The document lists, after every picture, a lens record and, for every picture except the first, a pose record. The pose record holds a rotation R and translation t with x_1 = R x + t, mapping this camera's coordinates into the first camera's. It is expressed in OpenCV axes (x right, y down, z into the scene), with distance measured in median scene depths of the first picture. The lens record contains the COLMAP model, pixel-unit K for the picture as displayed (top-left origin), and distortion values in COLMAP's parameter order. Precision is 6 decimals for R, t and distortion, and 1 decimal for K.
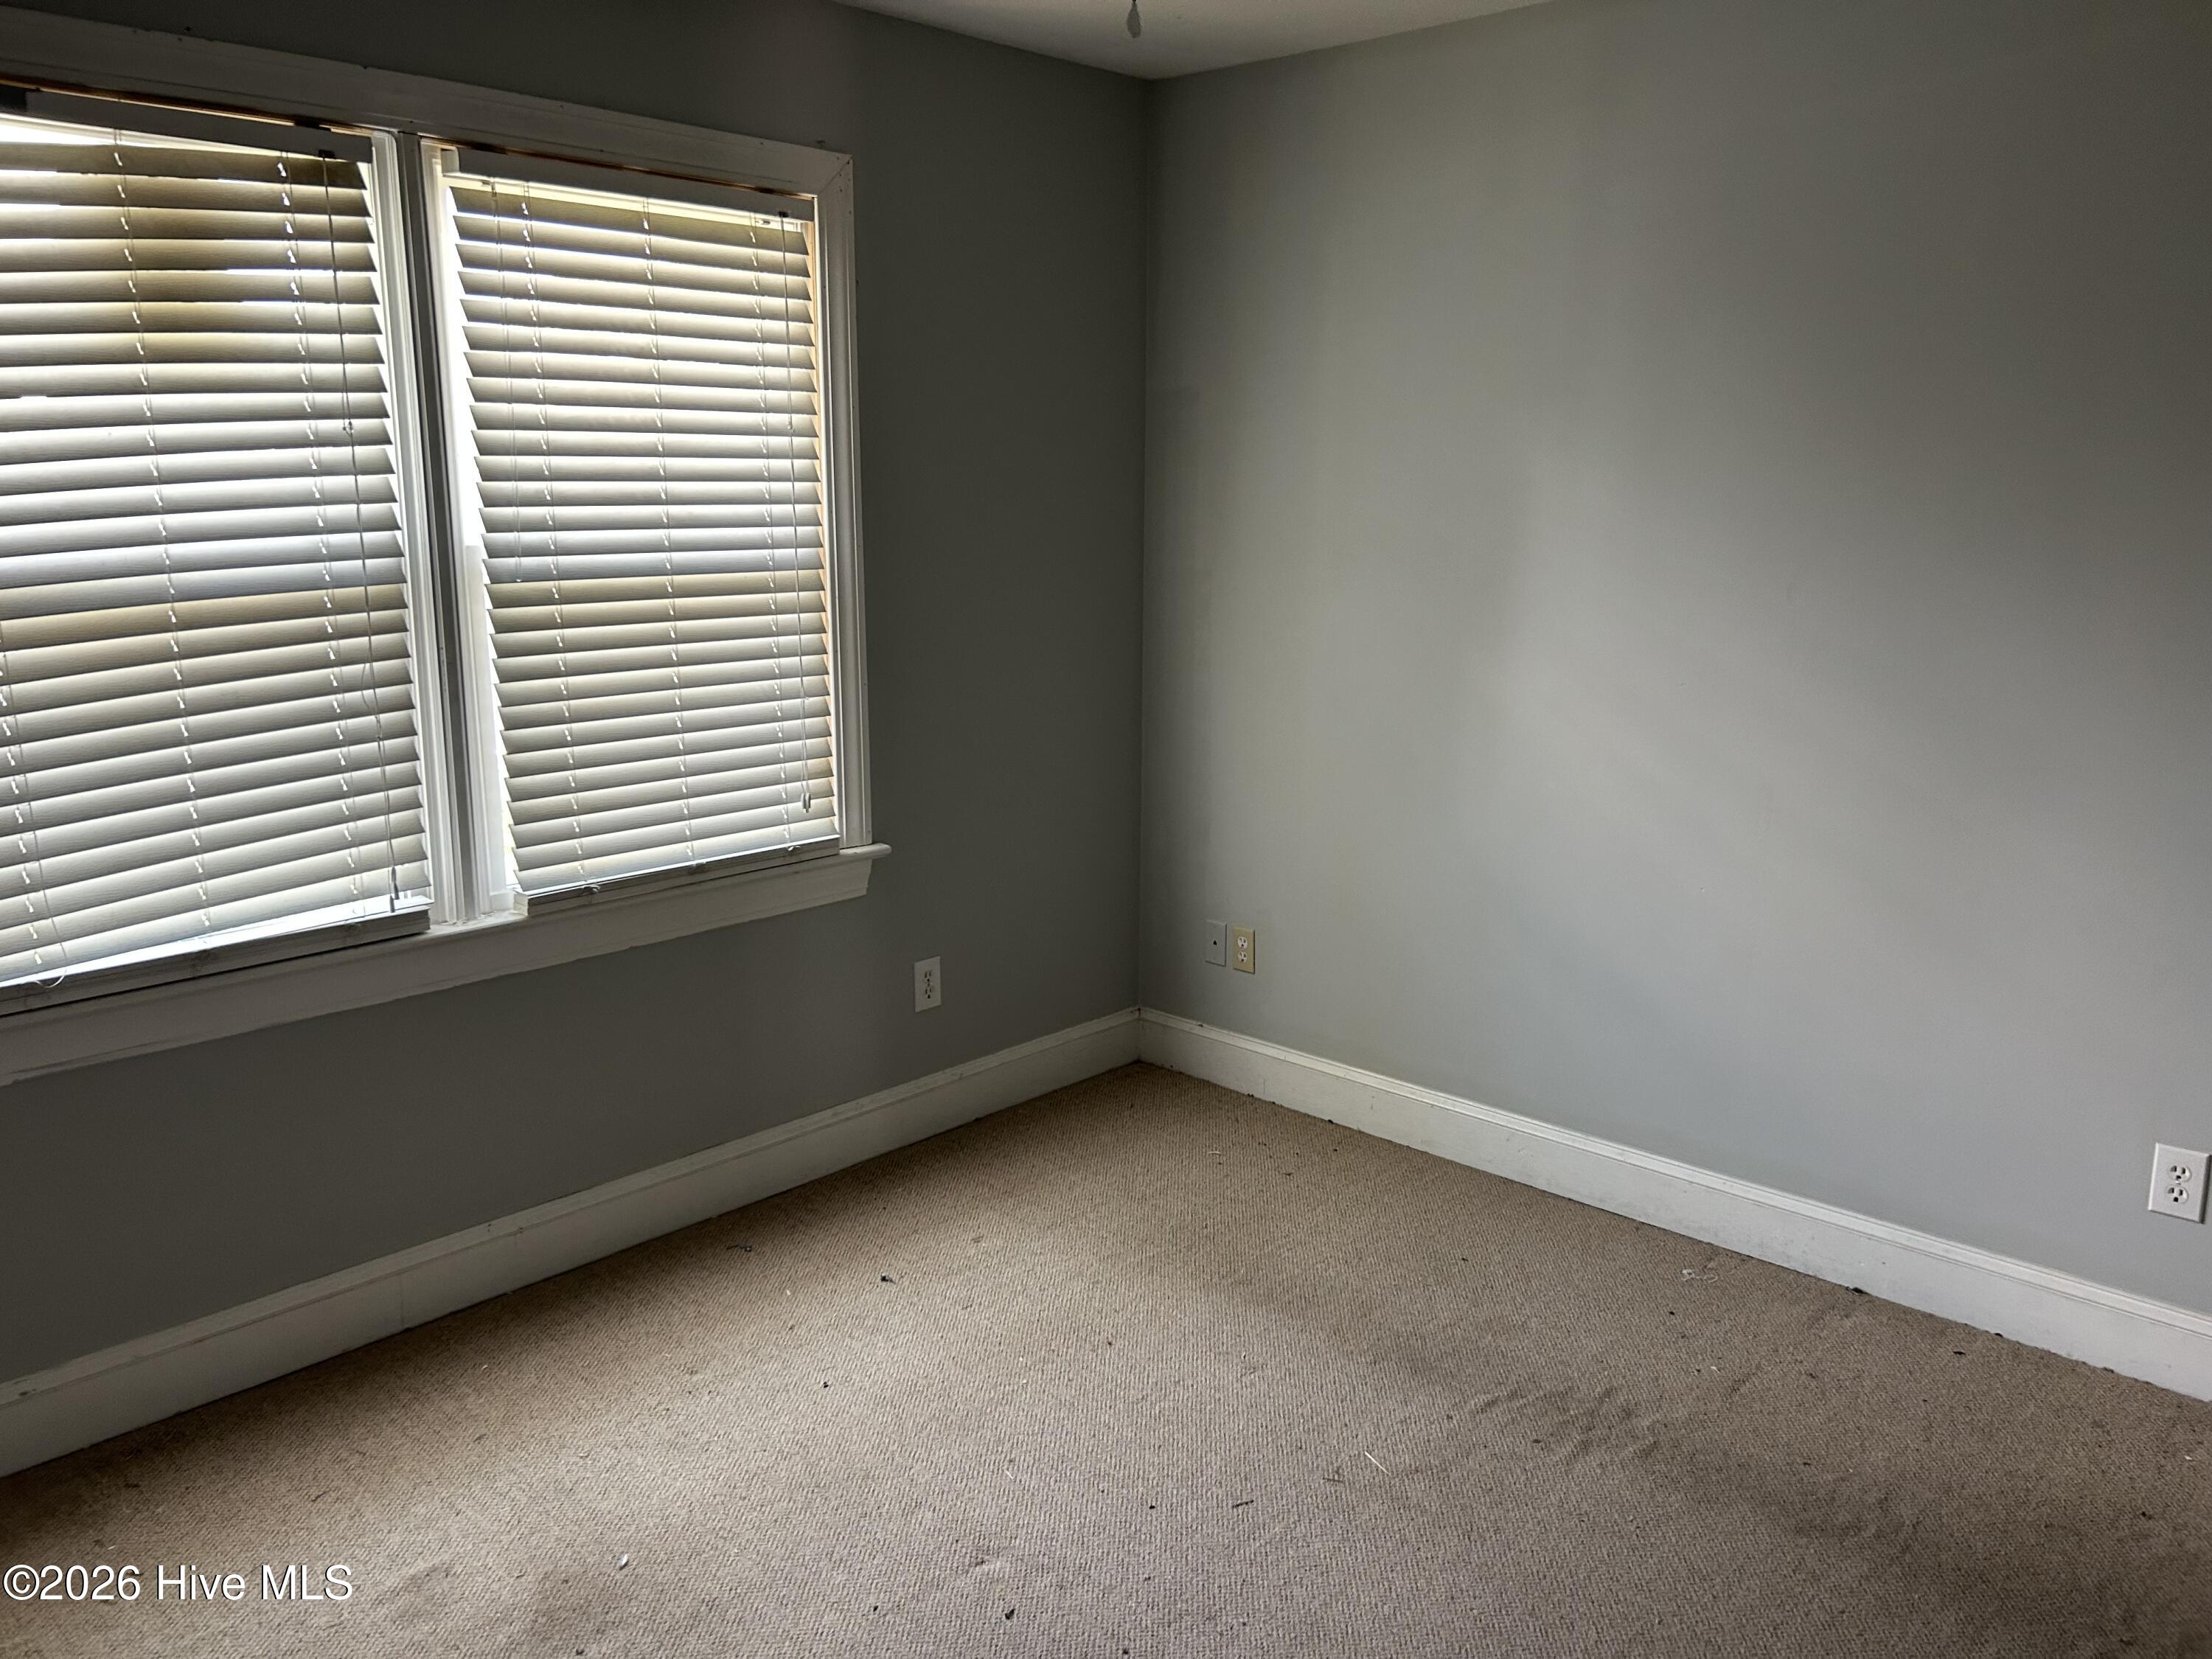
lens RADIAL K [[1676.9, 0, 1106.4], [0, 1676.9, 842.7], [0, 0, 1]] dist [0.025020, -0.004350]
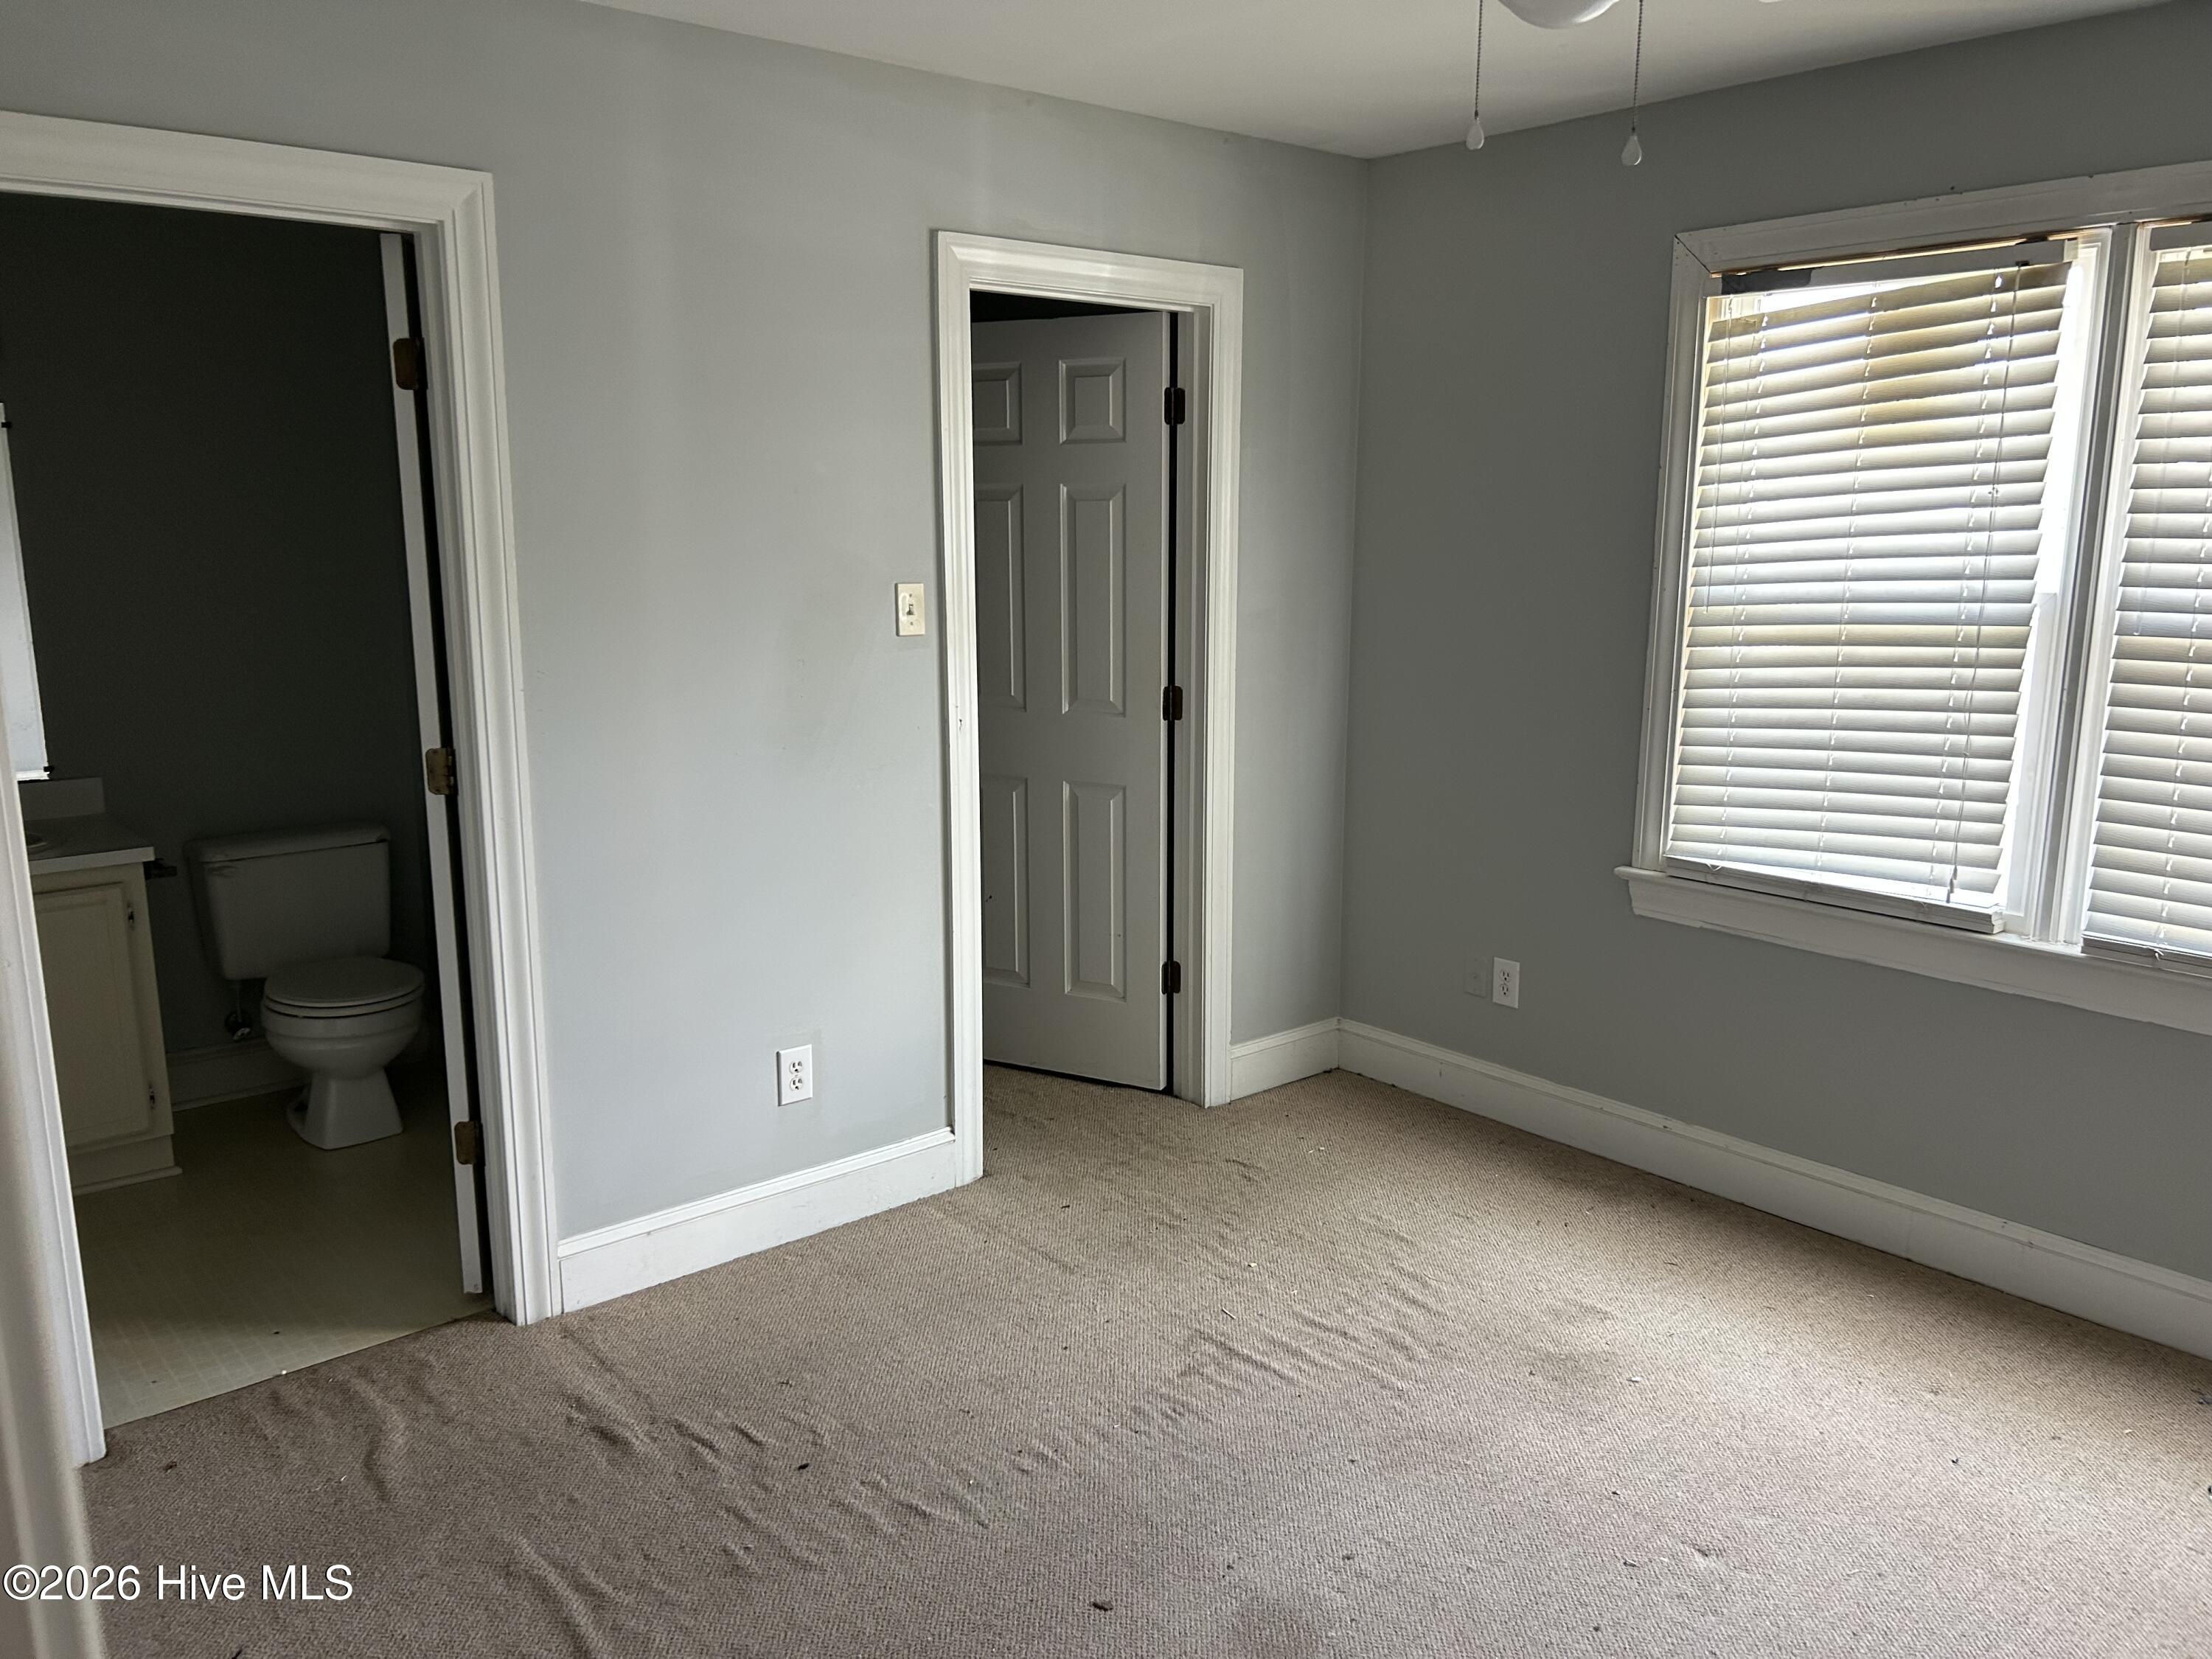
lens RADIAL K [[1676.9, 0, 1106.4], [0, 1676.9, 842.7], [0, 0, 1]] dist [0.025020, -0.004350]
pose [[-0.105529, 0.195746, -0.974960, 0.774507], [-0.212143, 0.953433, 0.214387, -0.126673], [0.971524, 0.229455, -0.059088, 0.495462]]
